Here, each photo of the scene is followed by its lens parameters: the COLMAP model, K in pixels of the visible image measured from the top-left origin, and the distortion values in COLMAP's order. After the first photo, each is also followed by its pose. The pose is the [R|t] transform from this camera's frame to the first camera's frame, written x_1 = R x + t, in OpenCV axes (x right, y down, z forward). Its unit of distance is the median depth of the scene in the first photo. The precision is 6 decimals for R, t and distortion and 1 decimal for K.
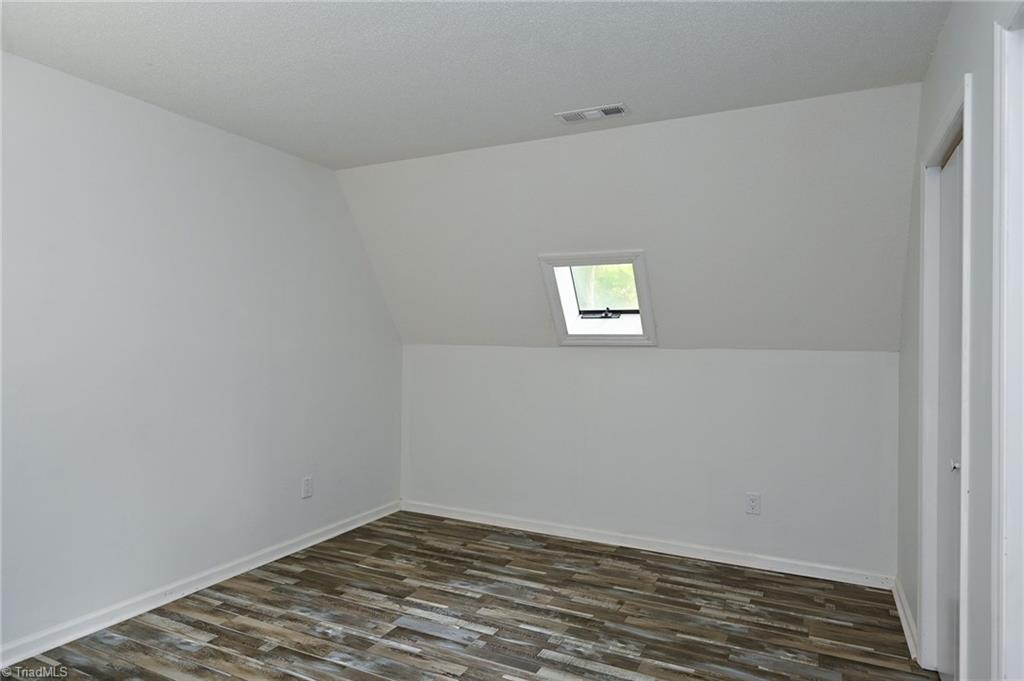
lens RADIAL K [[611.1, 0, 513.6], [0, 611.1, 338.9], [0, 0, 1]] dist [-0.002255, -0.002751]
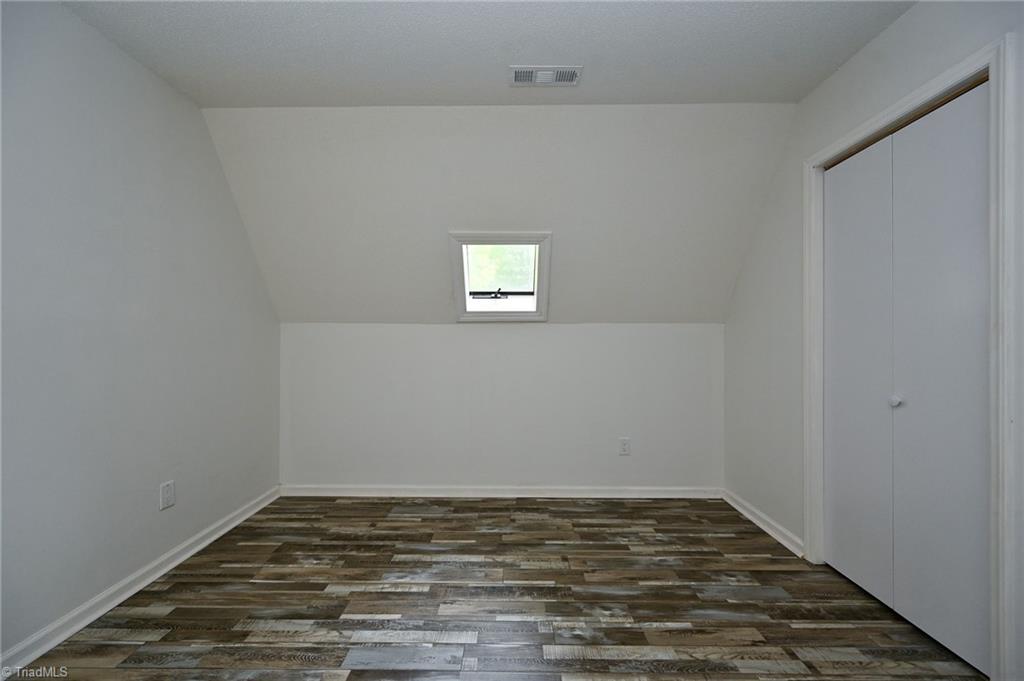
lens RADIAL K [[402.7, 0, 509.1], [0, 402.7, 343.2], [0, 0, 1]] dist [-0.000440, 0.000269]
pose [[0.899947, -0.011743, 0.435840, -0.179991], [0.007440, 0.999905, 0.011580, 0.047513], [-0.435935, -0.007178, 0.899949, 0.370537]]
